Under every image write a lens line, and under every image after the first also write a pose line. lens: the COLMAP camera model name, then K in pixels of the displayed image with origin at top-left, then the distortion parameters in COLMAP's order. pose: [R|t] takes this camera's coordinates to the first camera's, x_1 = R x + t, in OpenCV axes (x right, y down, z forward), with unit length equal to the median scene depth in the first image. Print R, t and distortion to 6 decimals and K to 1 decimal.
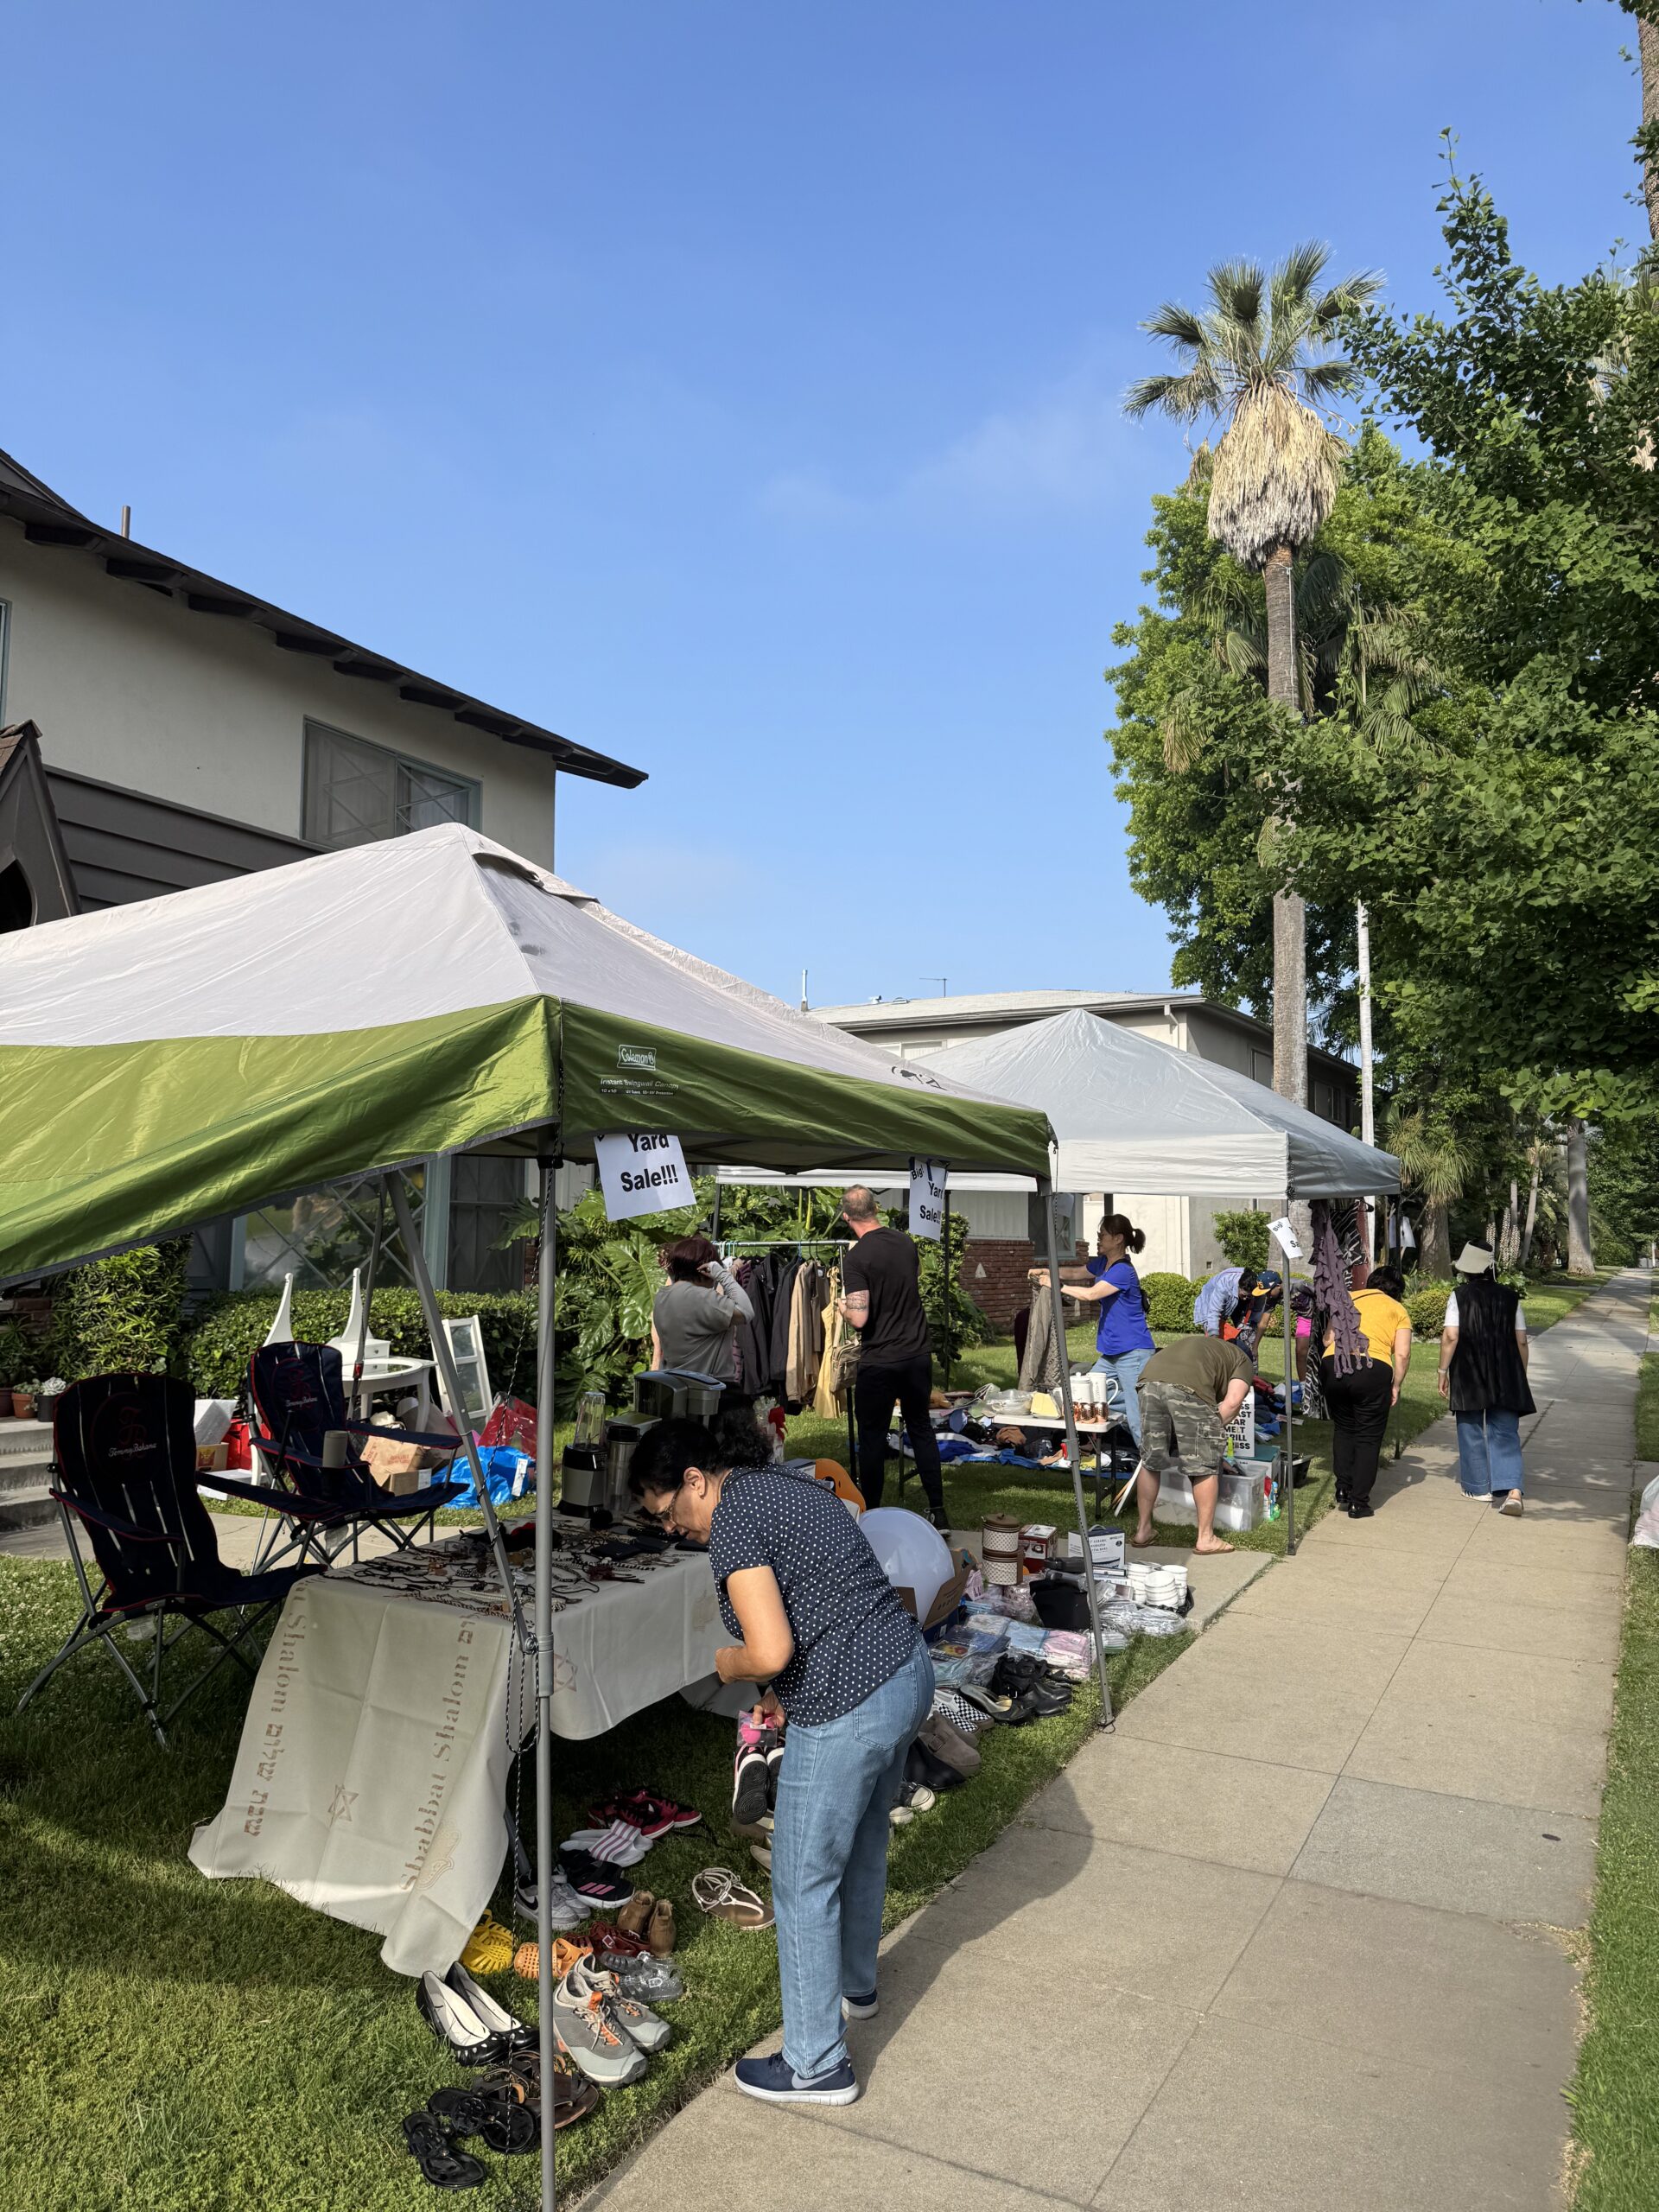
lens RADIAL K [[1569.6, 0, 837.5], [0, 1569.6, 1095.1], [0, 0, 1]] dist [0.044123, -0.053597]
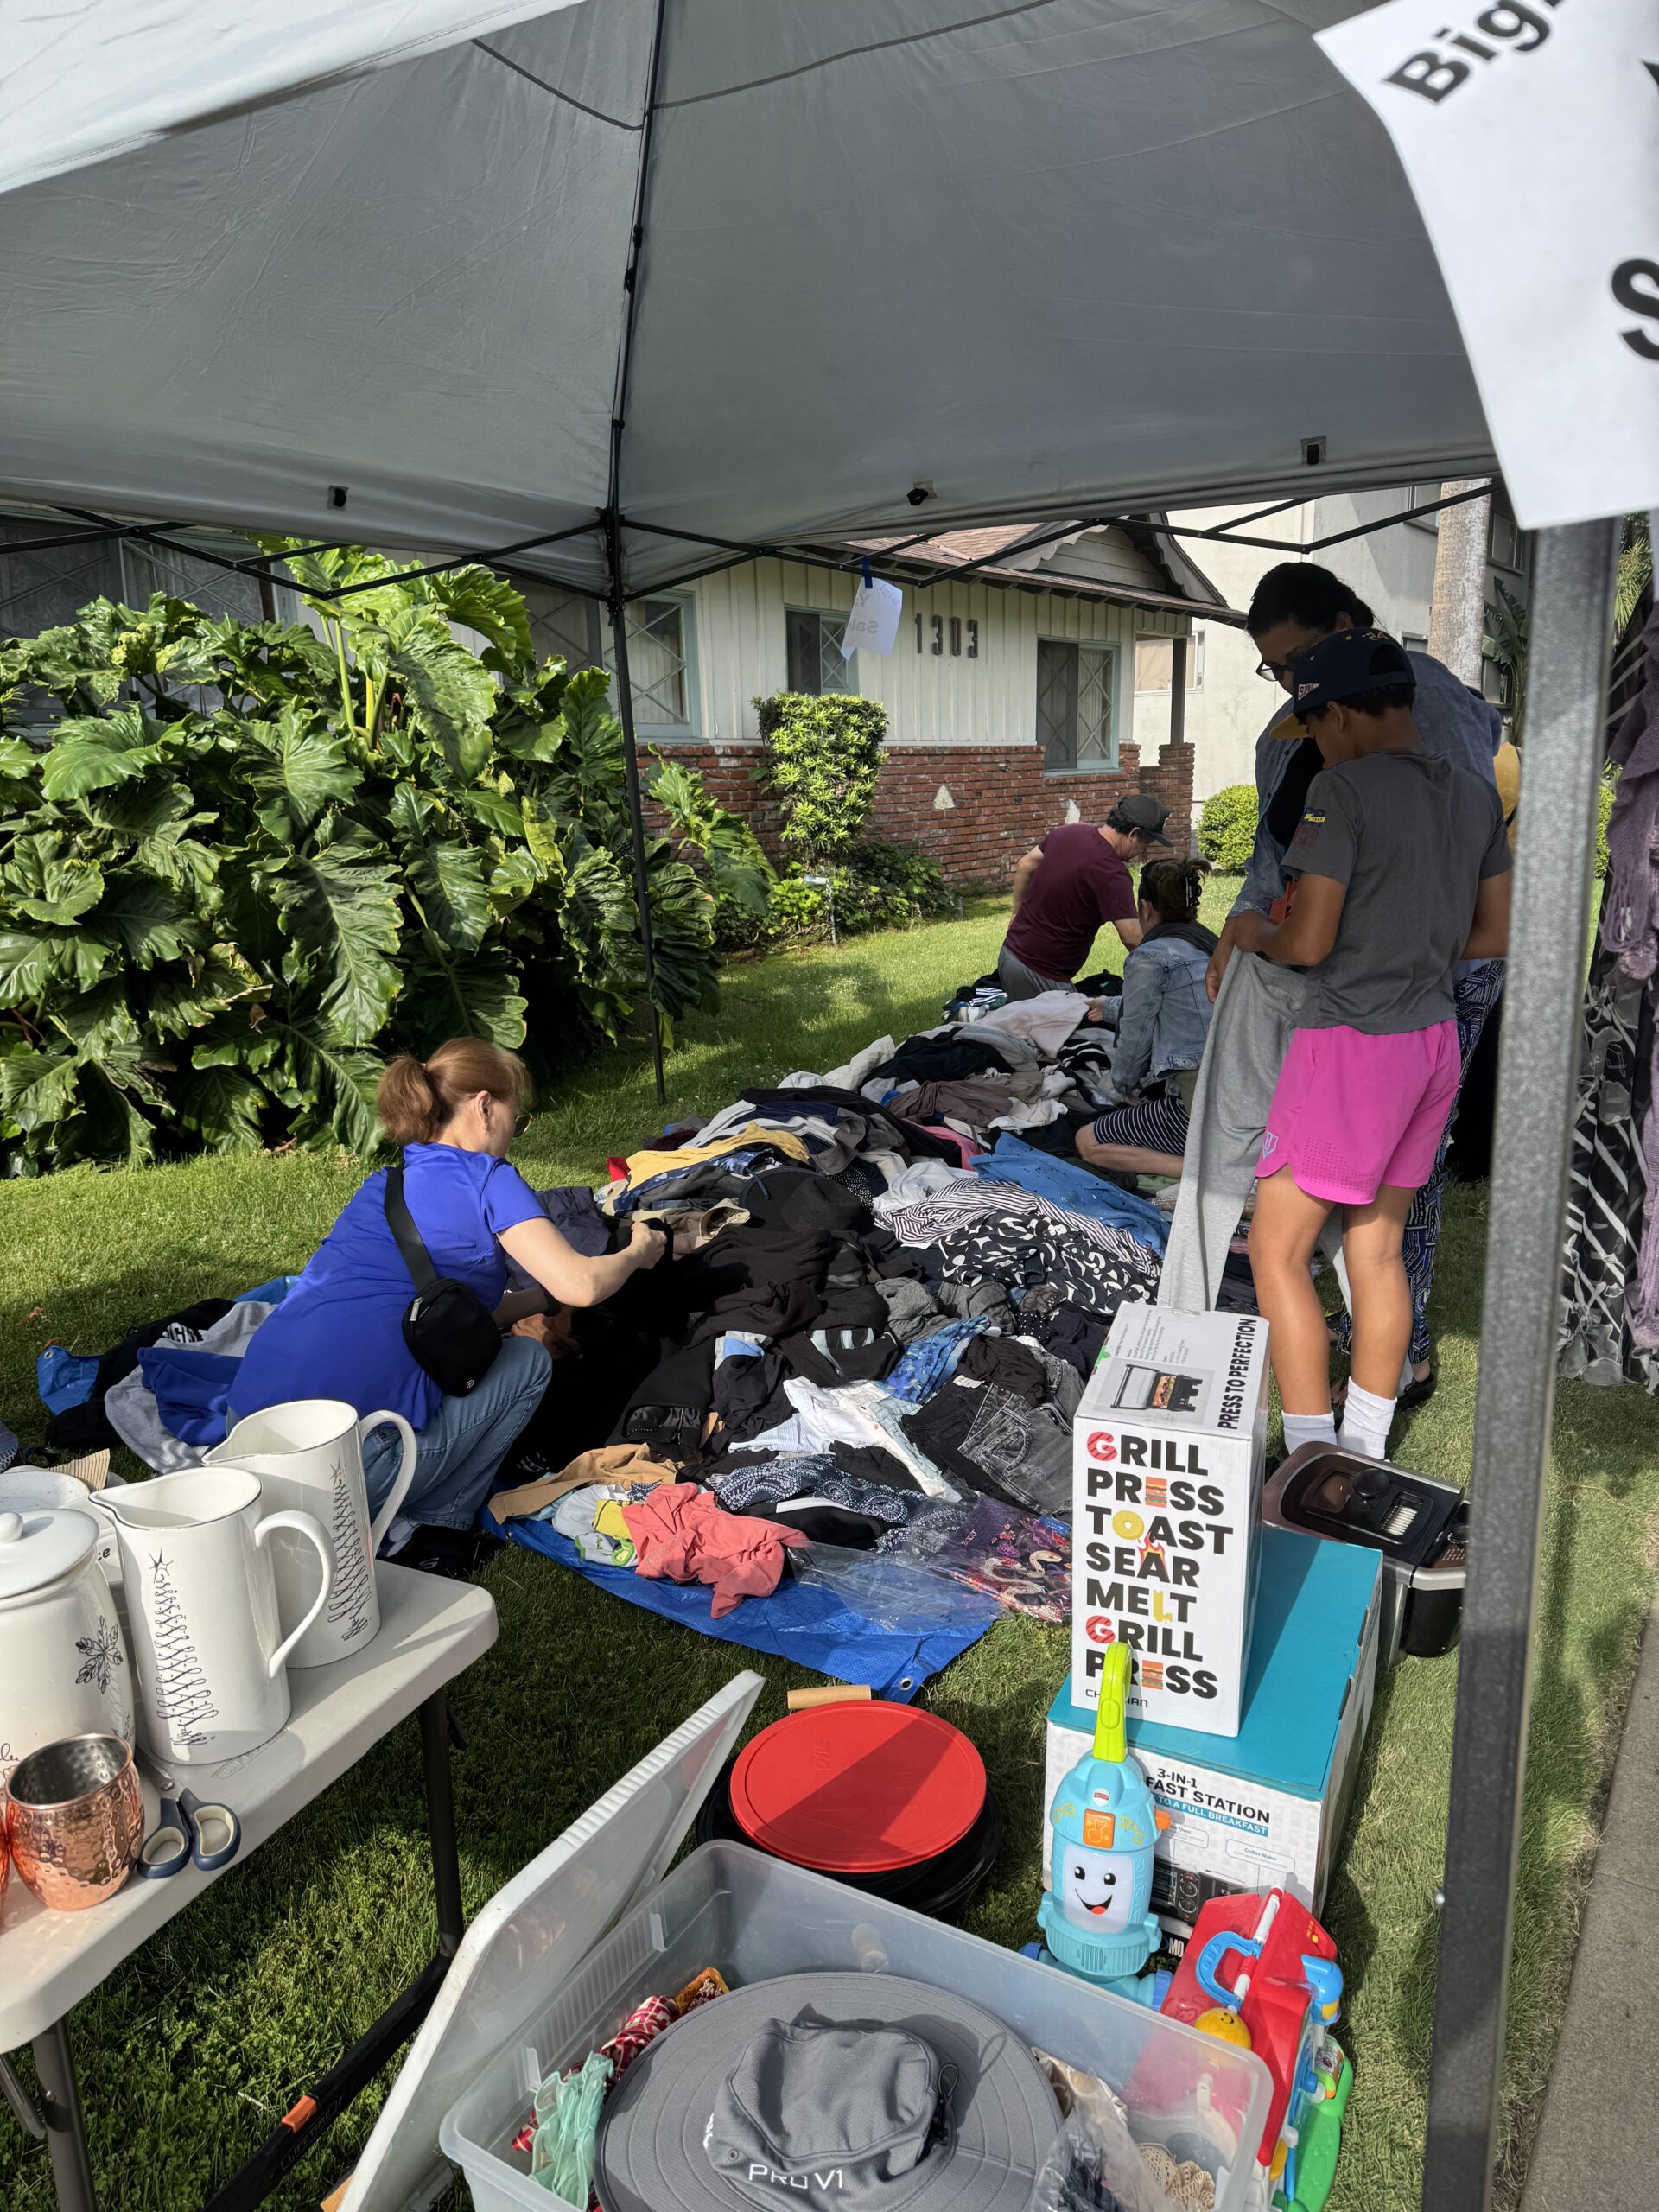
lens RADIAL K [[1569.6, 0, 837.5], [0, 1569.6, 1095.1], [0, 0, 1]] dist [0.044123, -0.053597]
pose [[0.995688, -0.016591, -0.091265, 0.452436], [0.042846, 0.954888, 0.293858, 0.172819], [0.082273, -0.296501, 0.951482, 1.603901]]
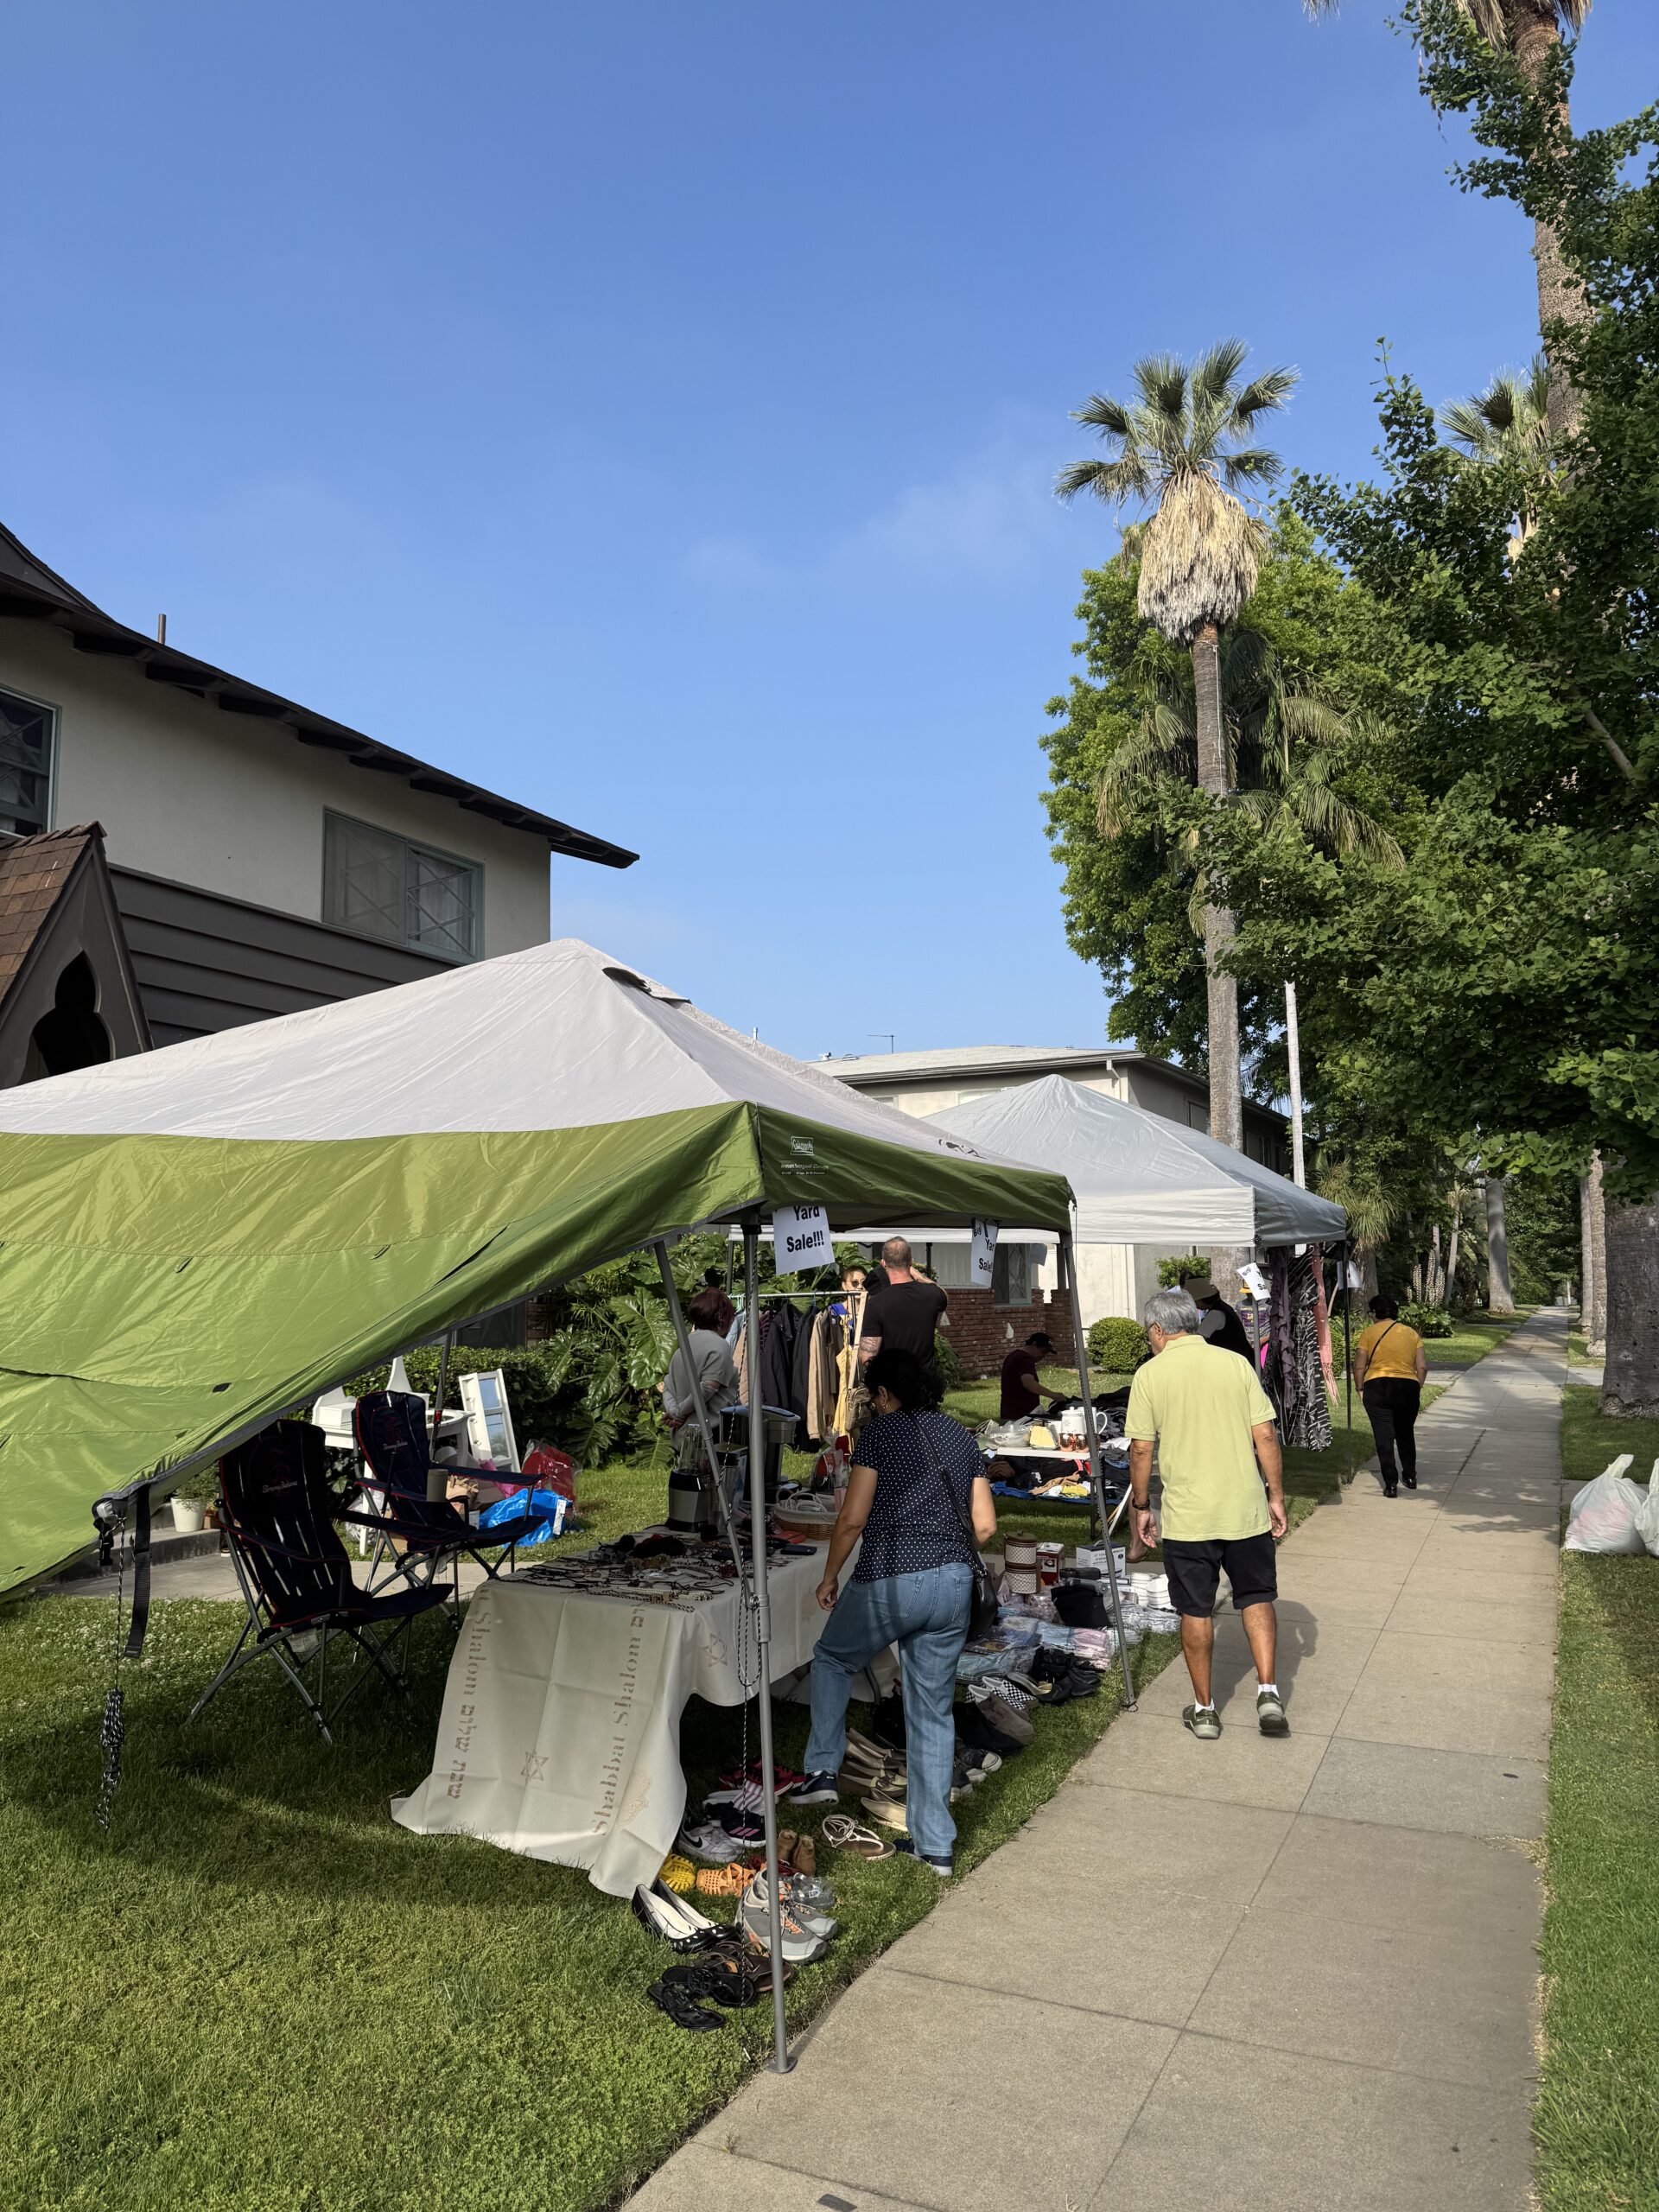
lens RADIAL K [[1538.1, 0, 871.7], [0, 1538.1, 1107.9], [0, 0, 1]] dist [0.073771, -0.107390]
pose [[0.998284, -0.012318, 0.057245, -0.064326], [0.013859, 0.999550, -0.026606, -0.009440], [-0.056892, 0.027353, 0.998006, -0.112832]]
